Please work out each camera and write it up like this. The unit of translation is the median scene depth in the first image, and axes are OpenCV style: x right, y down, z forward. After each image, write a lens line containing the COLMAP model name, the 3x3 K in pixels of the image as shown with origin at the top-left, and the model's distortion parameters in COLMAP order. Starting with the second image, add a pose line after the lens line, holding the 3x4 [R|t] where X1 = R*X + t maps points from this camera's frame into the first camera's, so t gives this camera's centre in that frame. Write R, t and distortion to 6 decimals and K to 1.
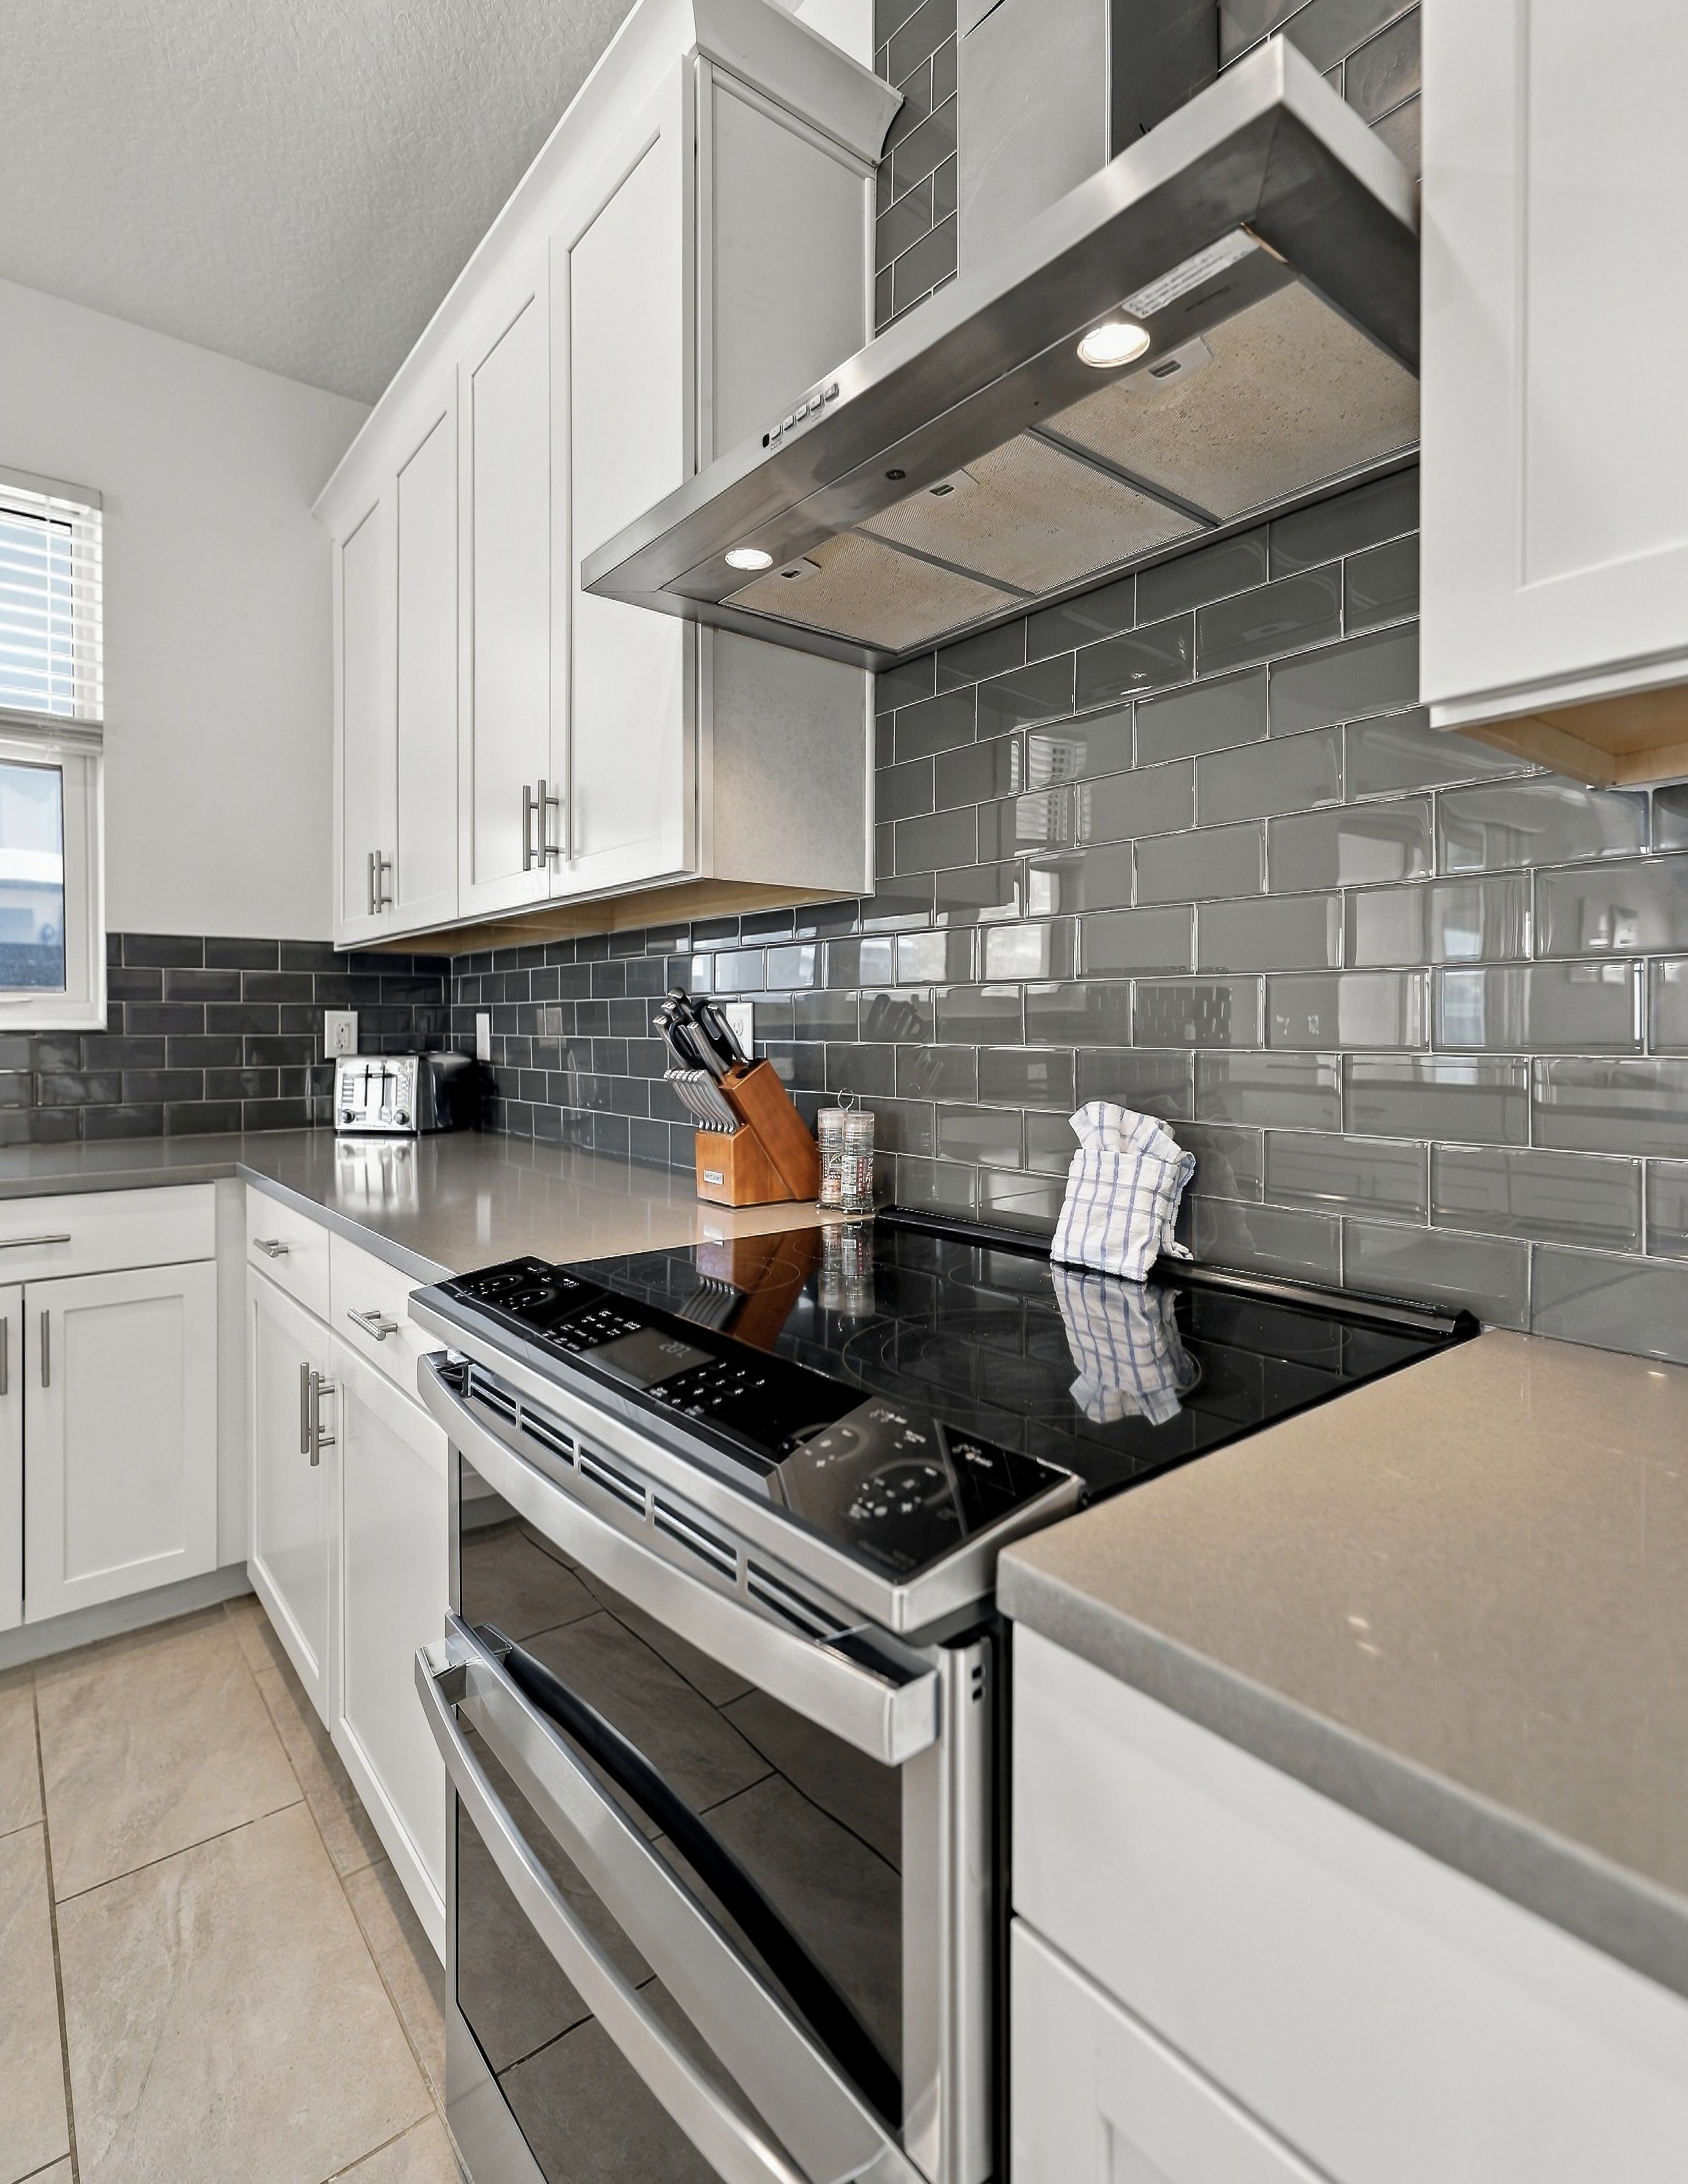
lens RADIAL K [[1067.4, 0, 838.7], [0, 1067.4, 1025.5], [0, 0, 1]] dist [0.000674, 0.000795]
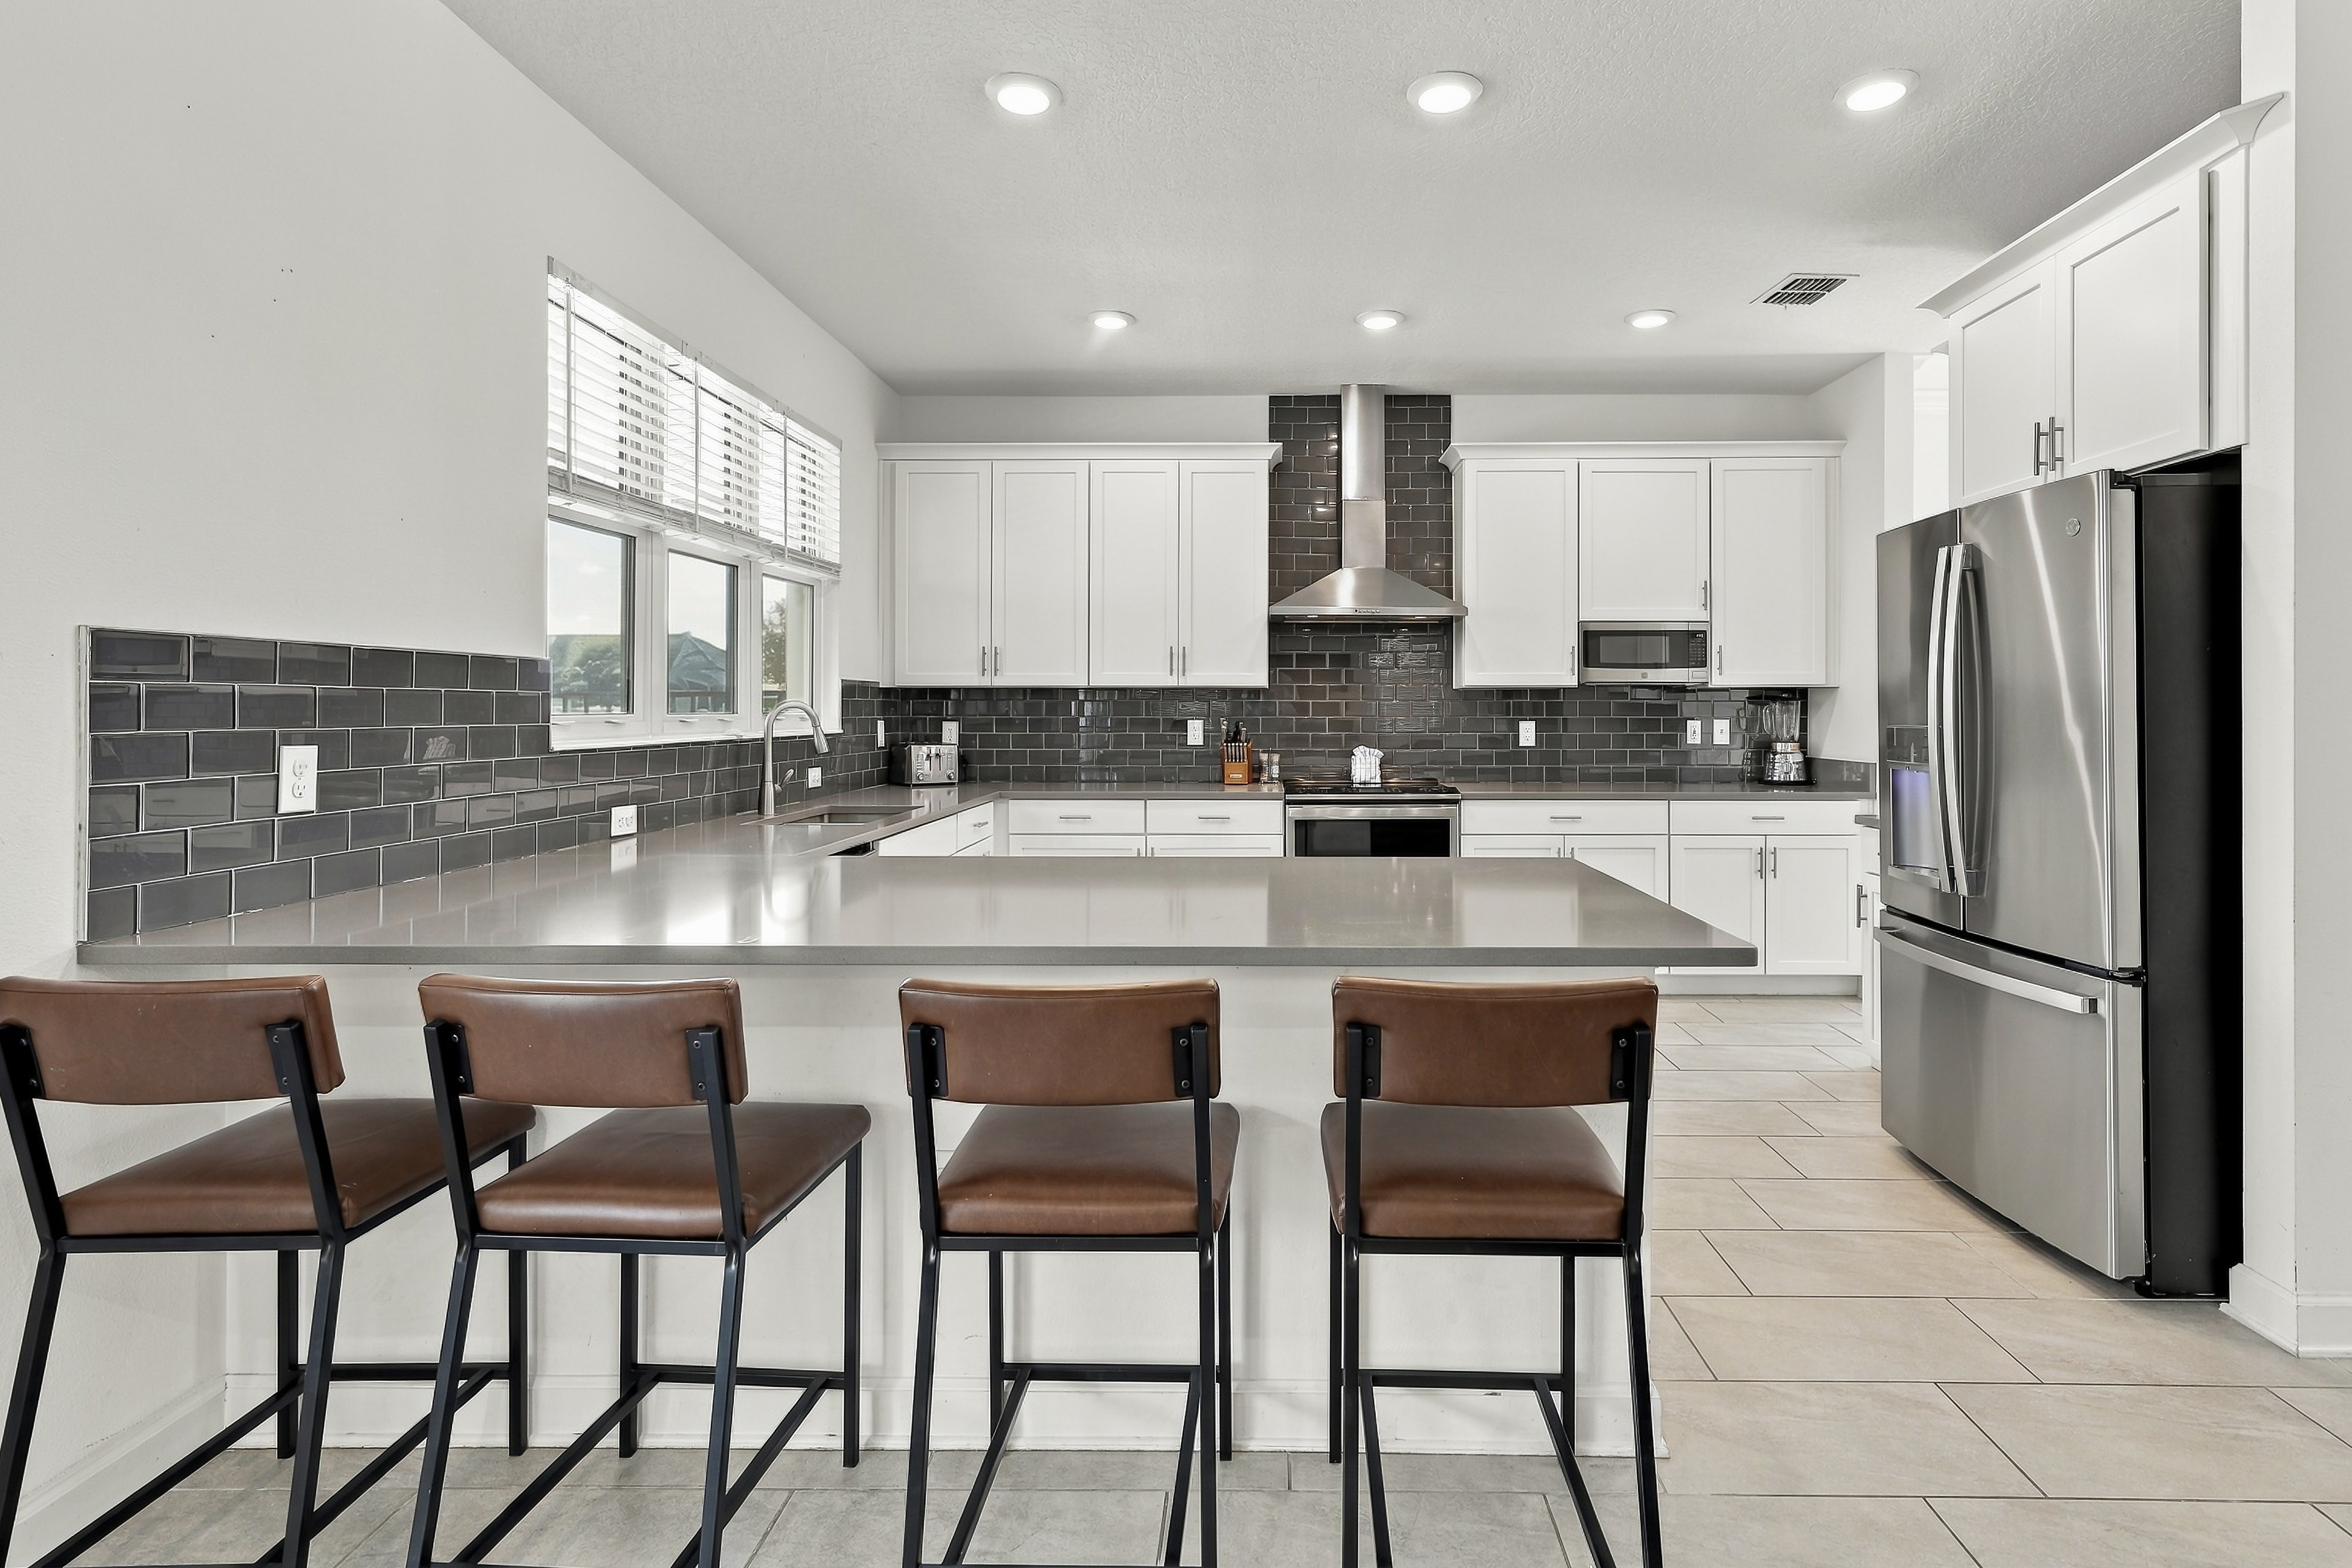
lens RADIAL K [[1122.8, 0, 1241.4], [0, 1122.8, 708.8], [0, 0, 1]] dist [-0.005661, -0.001141]
pose [[0.656599, 0.000802, 0.754239, -2.654672], [-0.000570, 1.000000, -0.000566, -0.056235], [-0.754240, -0.000058, 0.656599, -1.225542]]
